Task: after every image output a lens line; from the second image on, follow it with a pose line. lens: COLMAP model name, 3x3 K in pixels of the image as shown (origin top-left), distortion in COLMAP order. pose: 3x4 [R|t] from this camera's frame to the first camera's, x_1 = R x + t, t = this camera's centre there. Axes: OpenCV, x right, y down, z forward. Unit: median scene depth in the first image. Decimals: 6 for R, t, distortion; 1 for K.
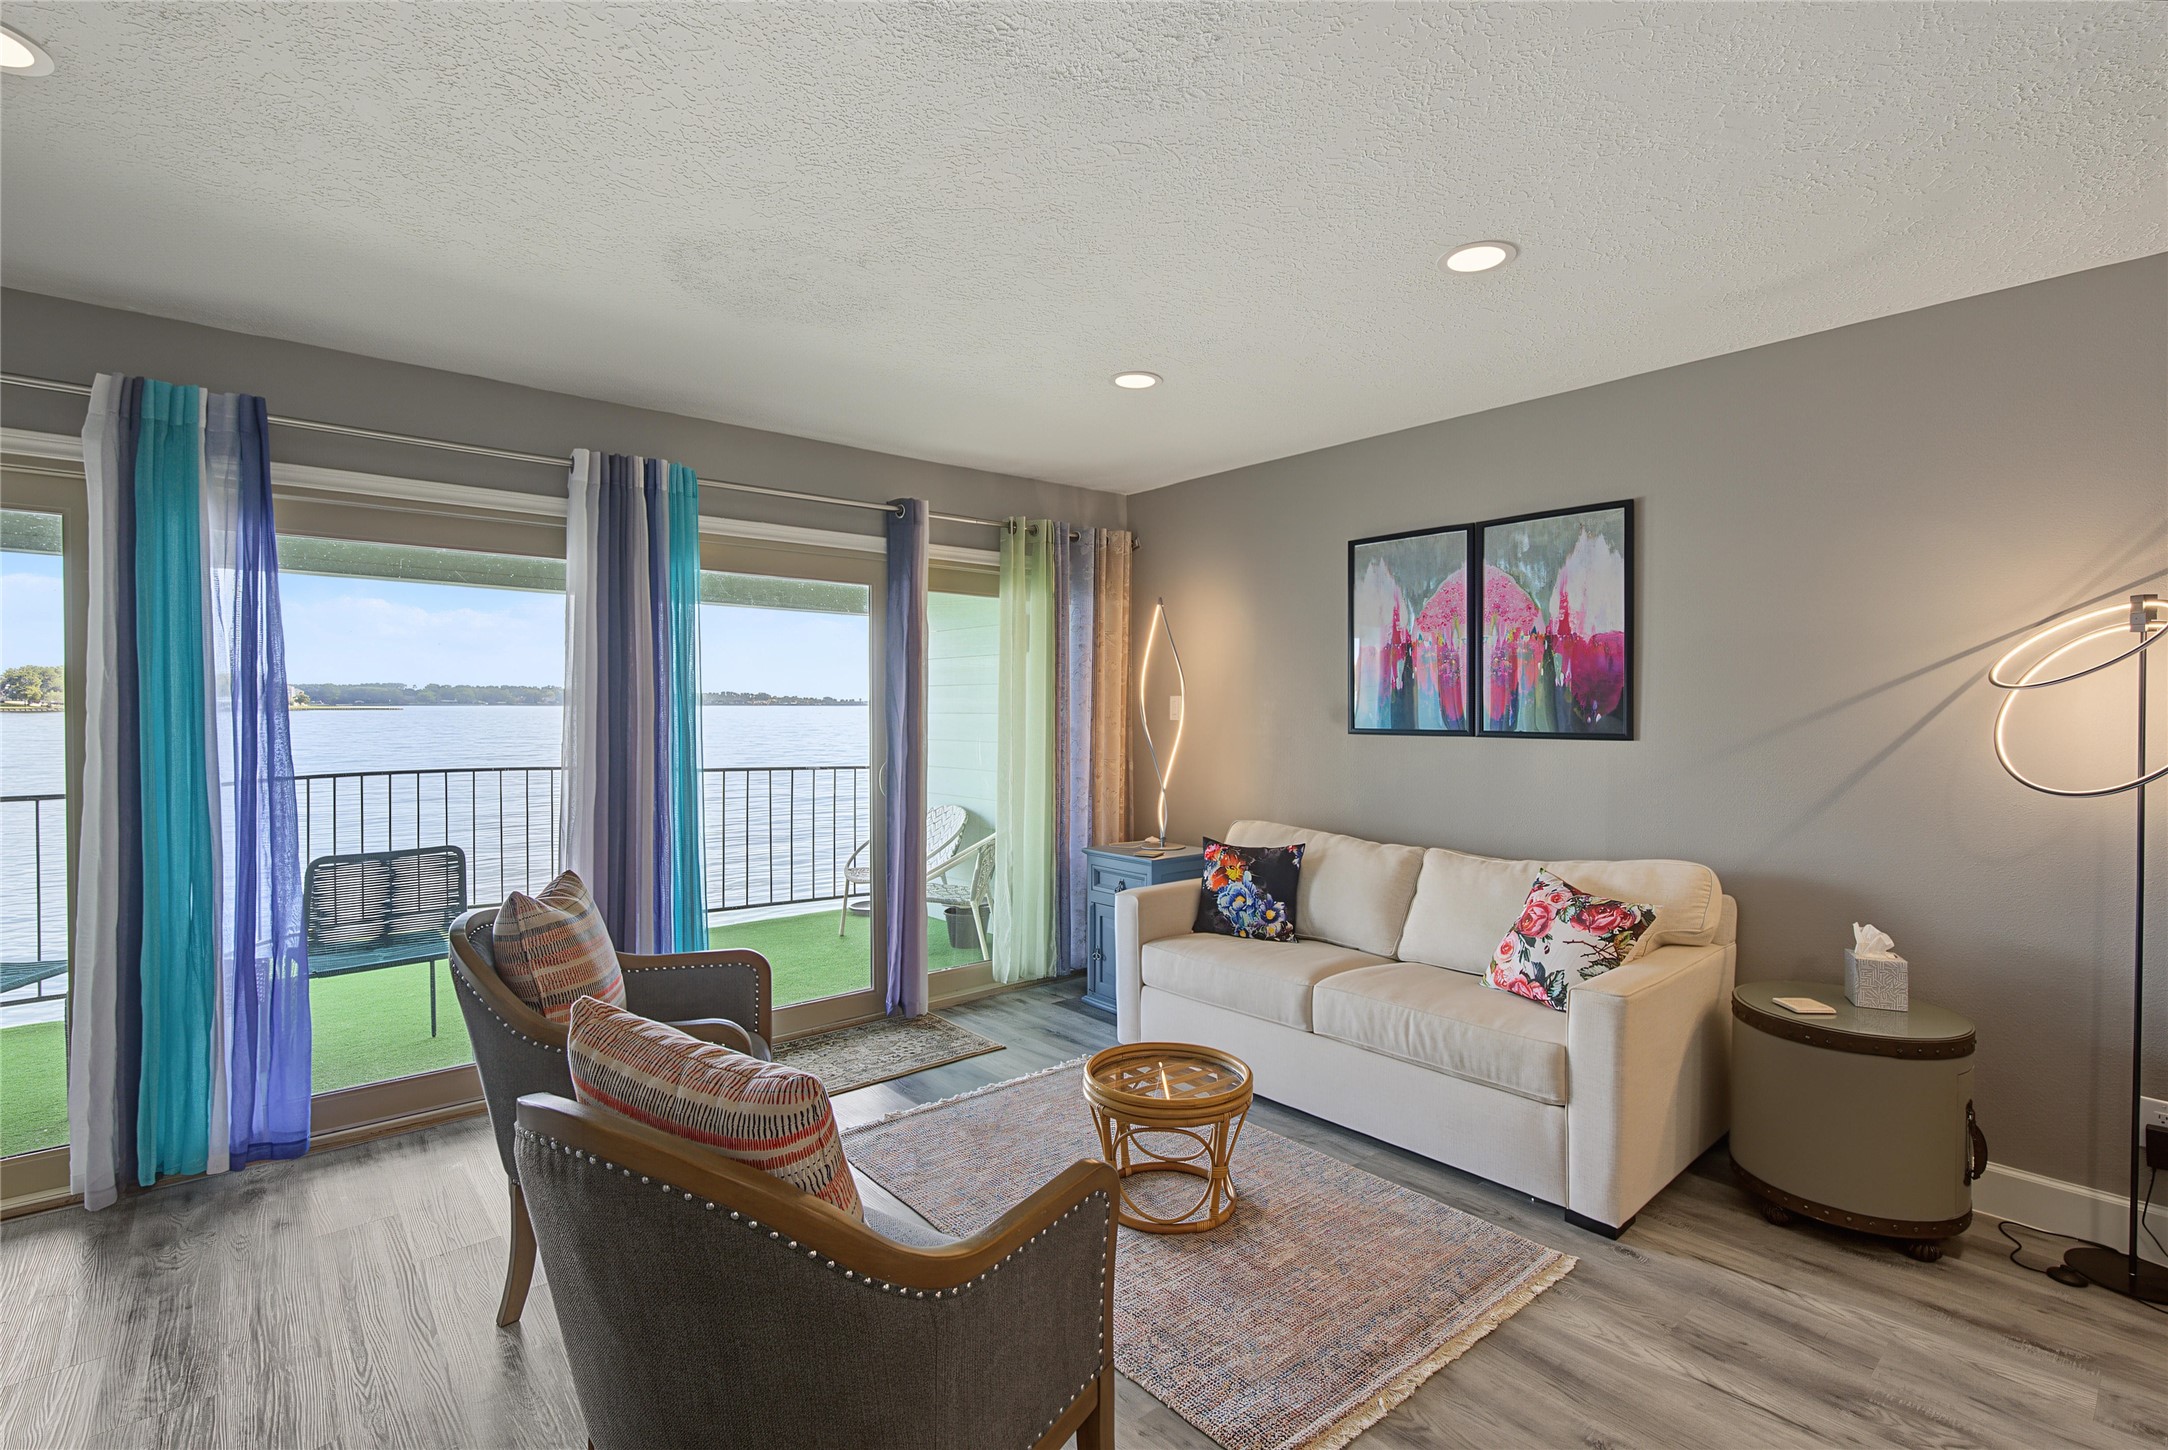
lens RADIAL K [[984.3, 0, 1084.0], [0, 984.3, 725.0], [0, 0, 1]] dist [-0.002048, 0.000913]
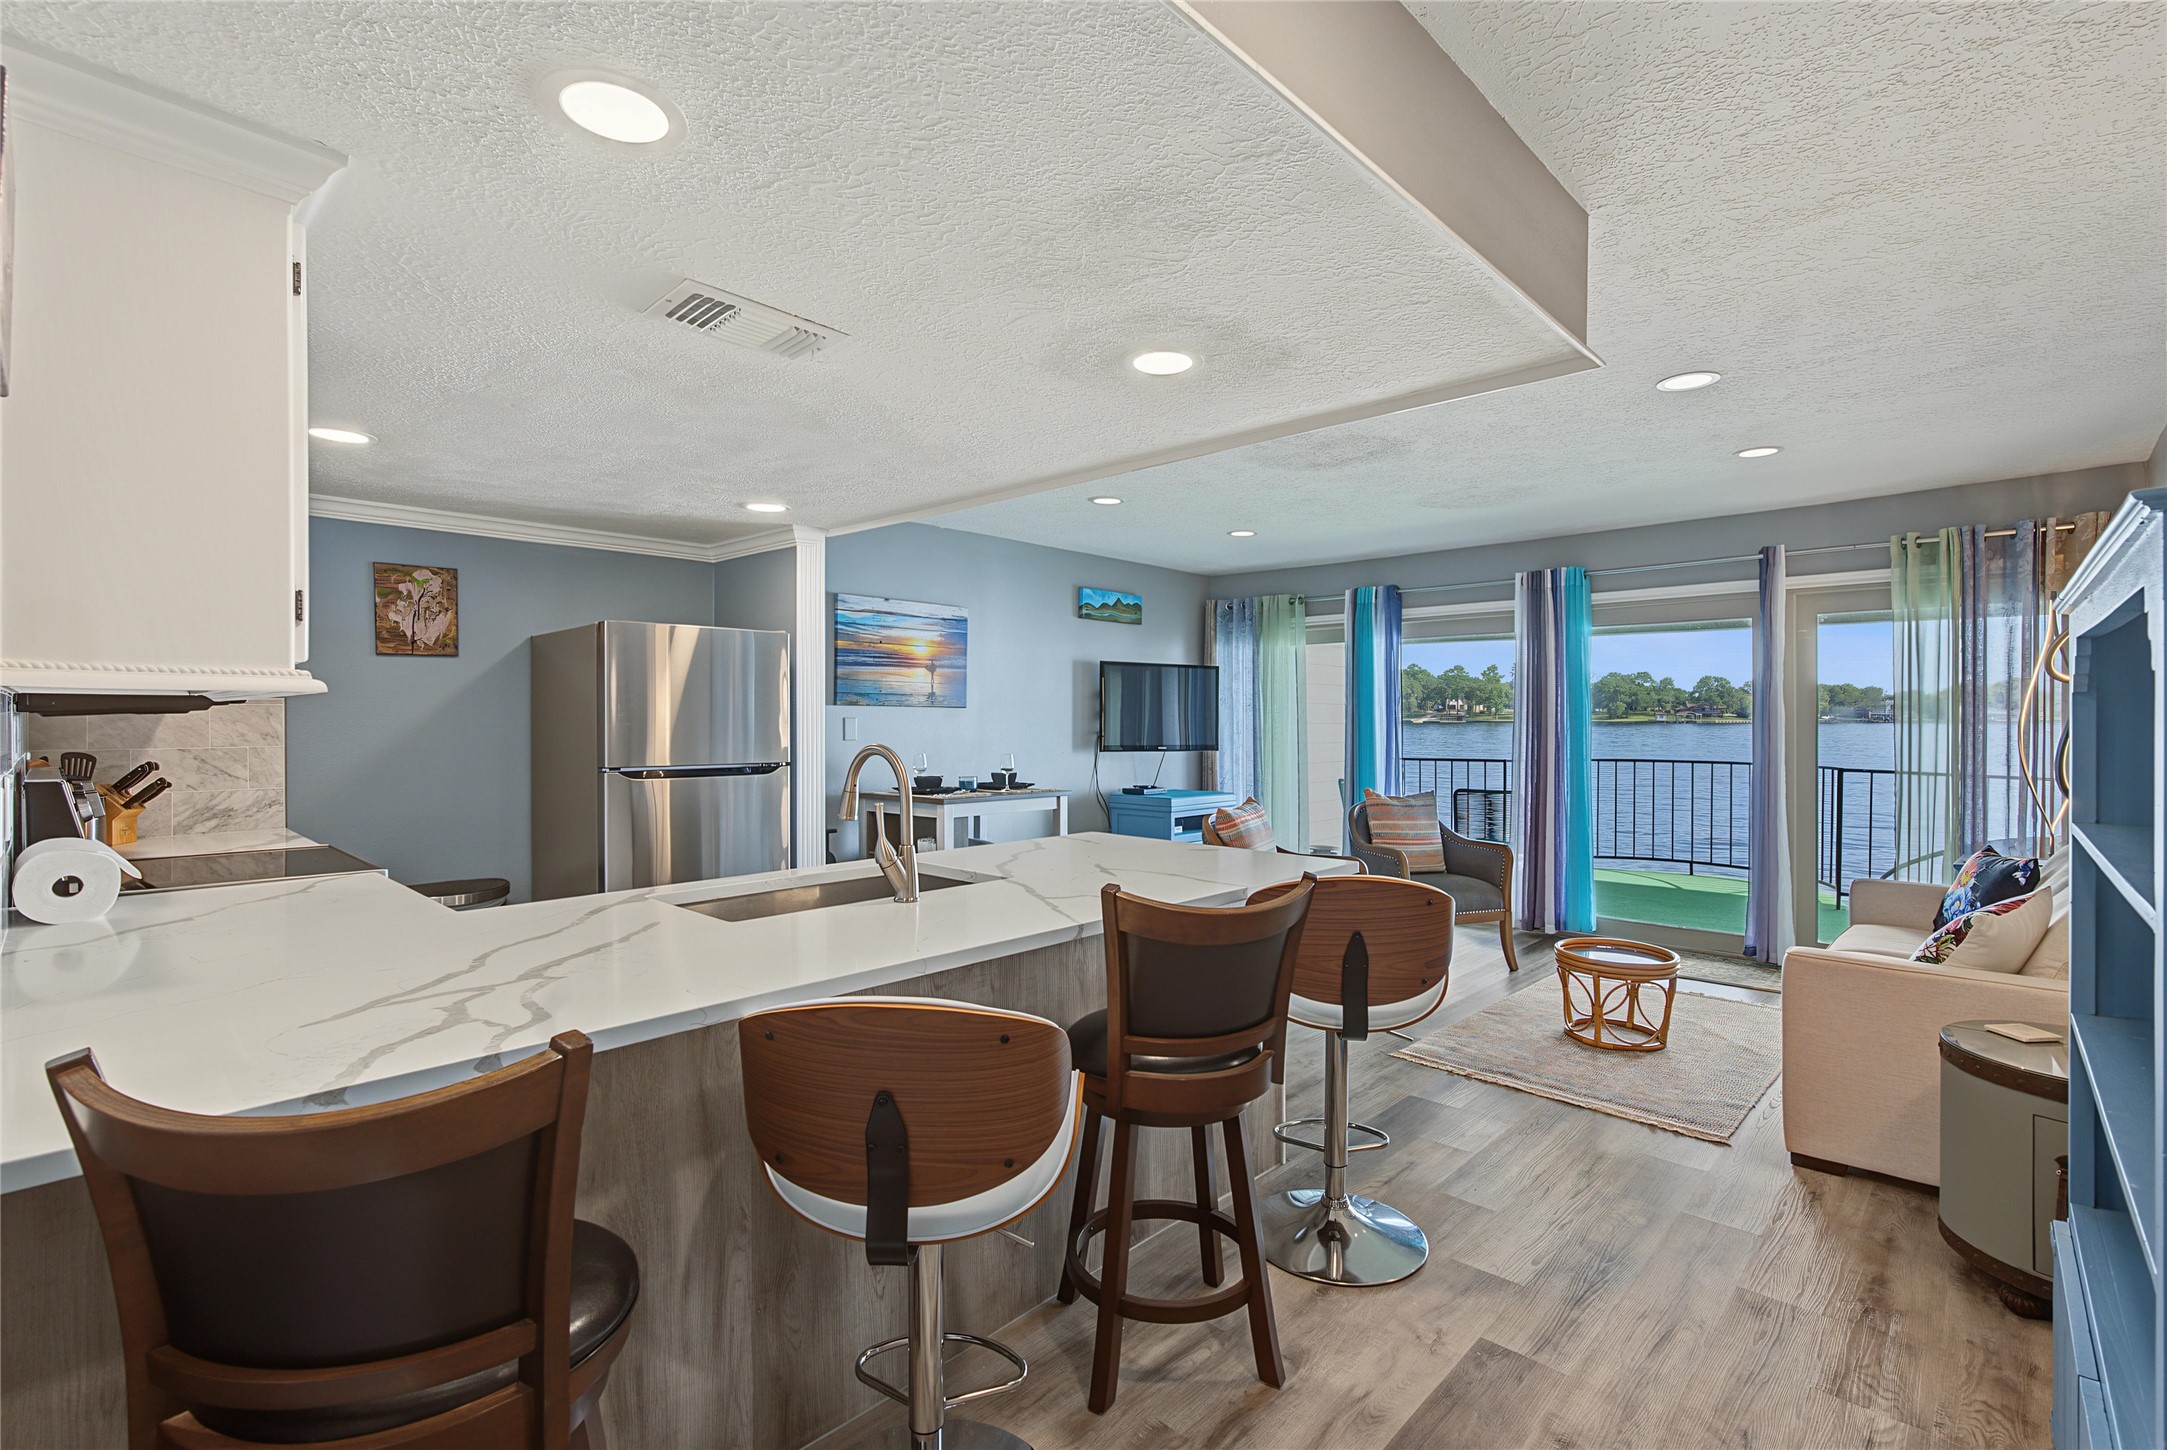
lens RADIAL K [[978.9, 0, 1091.5], [0, 978.9, 716.7], [0, 0, 1]] dist [-0.002796, 0.000852]
pose [[0.103520, -0.002590, -0.994624, 1.065492], [-0.017745, 0.999833, -0.004451, 0.008379], [0.994469, 0.018110, 0.103457, 0.026739]]
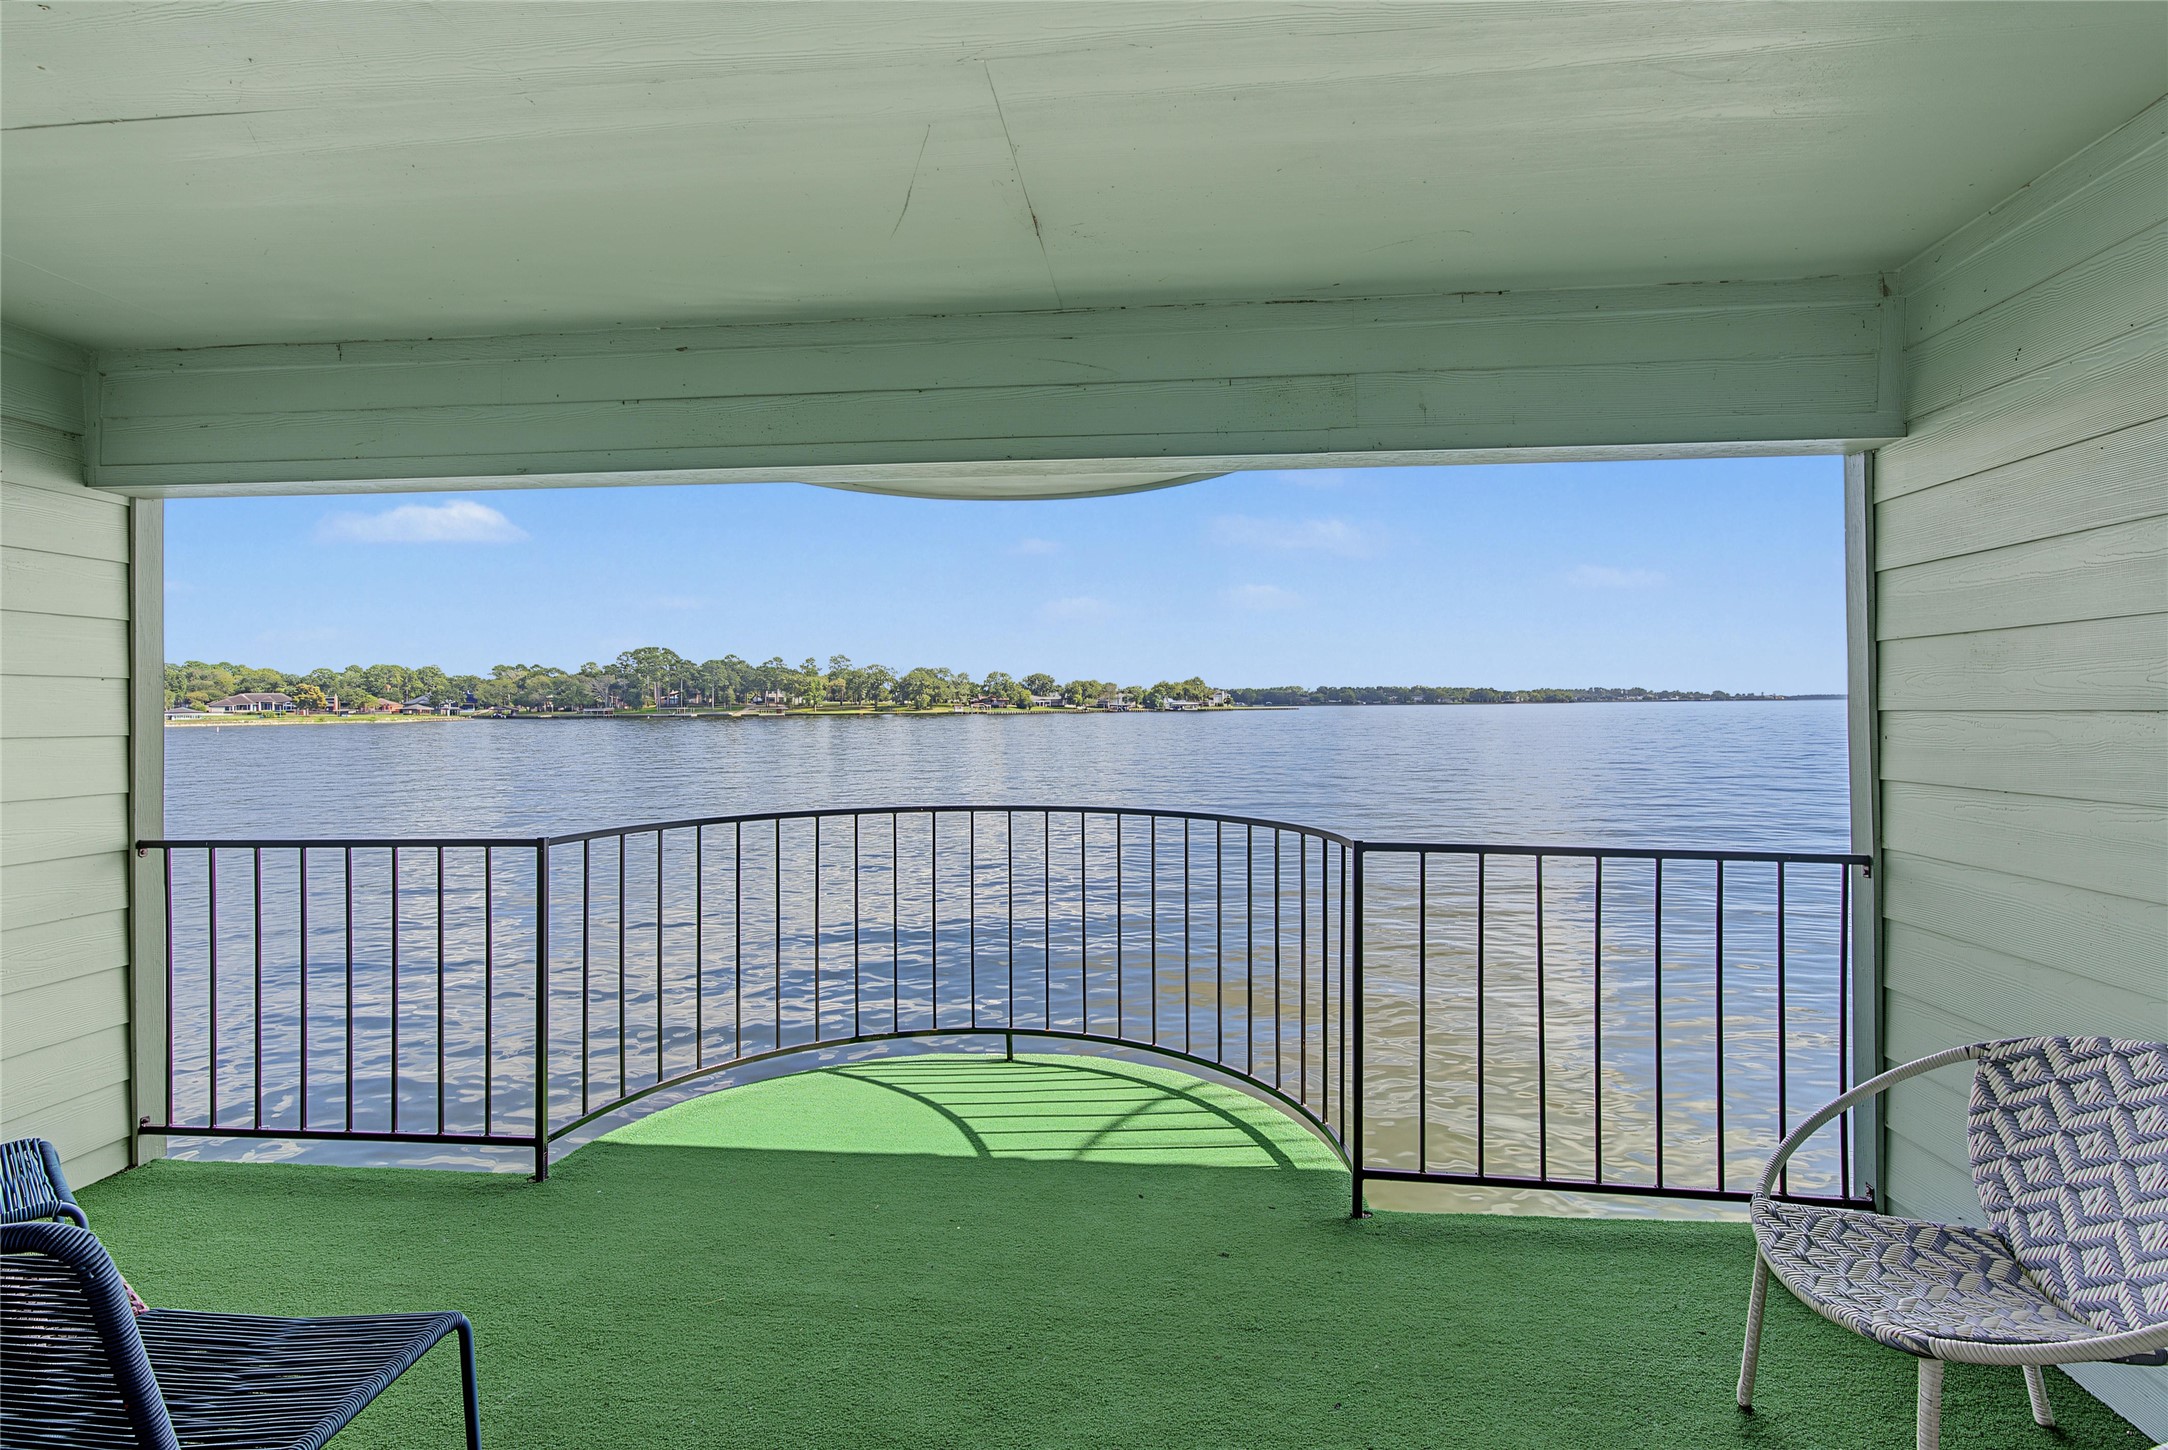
lens RADIAL K [[1011.0, 0, 1084.9], [0, 1011.0, 713.1], [0, 0, 1]] dist [-0.003290, 0.001948]
pose [[0.685762, -0.003218, -0.727819, -0.244615], [-0.004327, 0.999955, -0.008498, -0.013385], [0.727813, 0.008977, 0.685717, 0.996888]]
